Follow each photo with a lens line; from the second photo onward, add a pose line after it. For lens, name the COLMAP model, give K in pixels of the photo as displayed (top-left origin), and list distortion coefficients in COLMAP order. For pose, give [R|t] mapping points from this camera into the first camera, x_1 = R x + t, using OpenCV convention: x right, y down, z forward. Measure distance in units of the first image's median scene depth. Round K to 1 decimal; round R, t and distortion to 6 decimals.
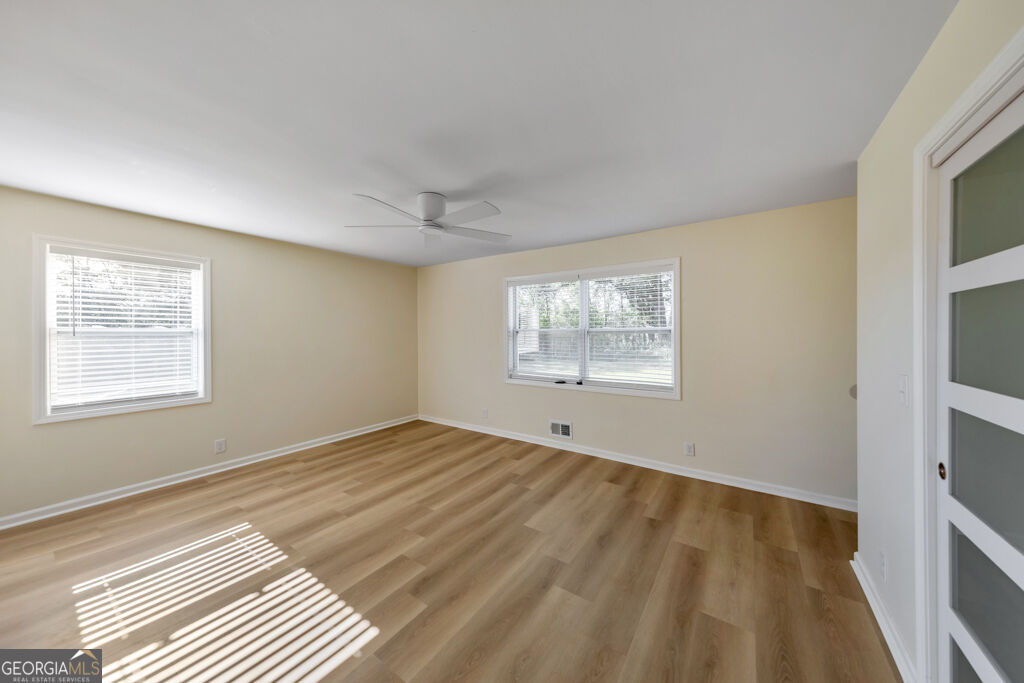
lens RADIAL K [[348.8, 0, 512.8], [0, 348.8, 331.4], [0, 0, 1]] dist [-0.000029, -0.000035]
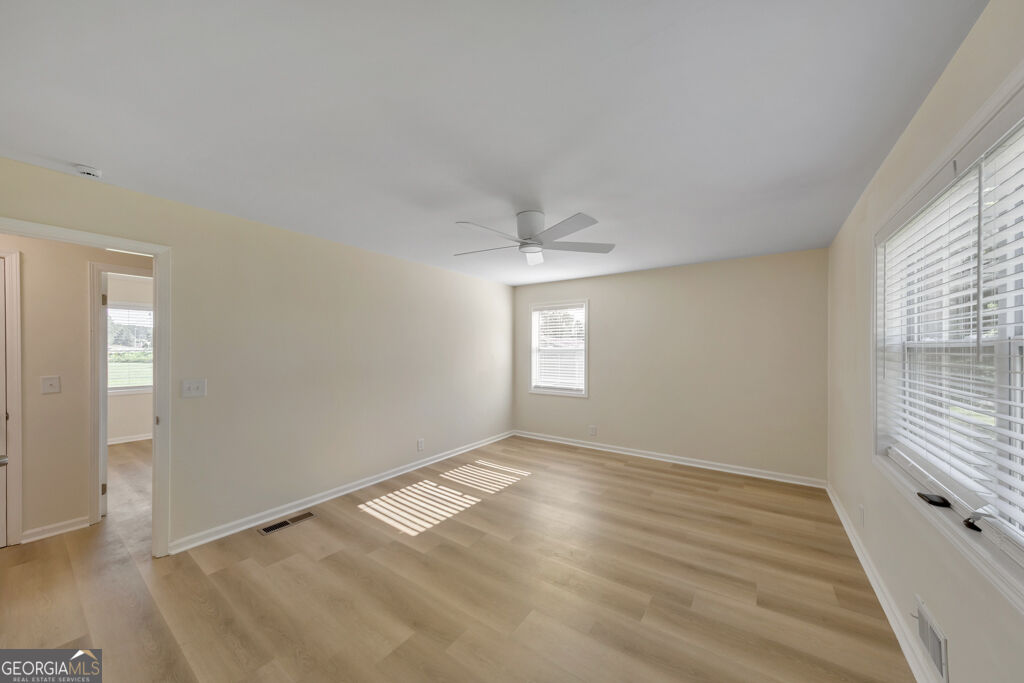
lens RADIAL K [[343.6, 0, 519.0], [0, 343.6, 350.2], [0, 0, 1]] dist [0.001648, 0.000000]
pose [[-0.013199, 0.002362, -0.999910, 0.667920], [-0.000823, 0.999997, 0.002373, 0.000153], [0.999913, 0.000854, -0.013197, 0.856398]]
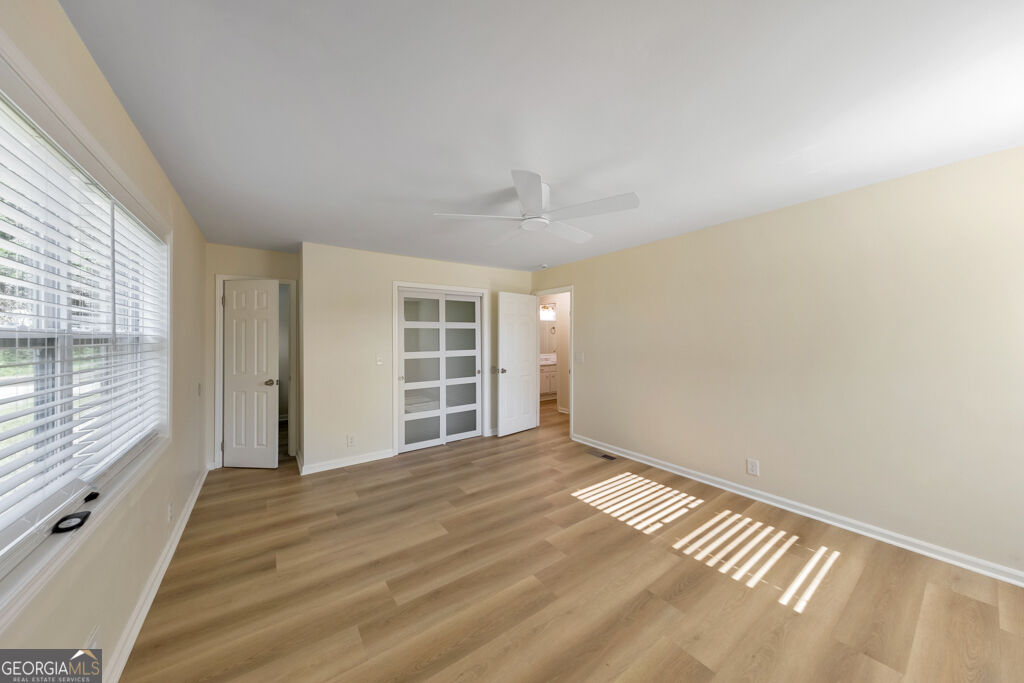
lens RADIAL K [[339.0, 0, 511.6], [0, 339.0, 337.9], [0, 0, 1]] dist [0.001864, 0.000082]
pose [[-0.939365, 0.010112, 0.342769, -0.414668], [0.011703, 0.999928, 0.002575, 0.001217], [-0.342719, 0.006430, -0.939416, 1.609791]]
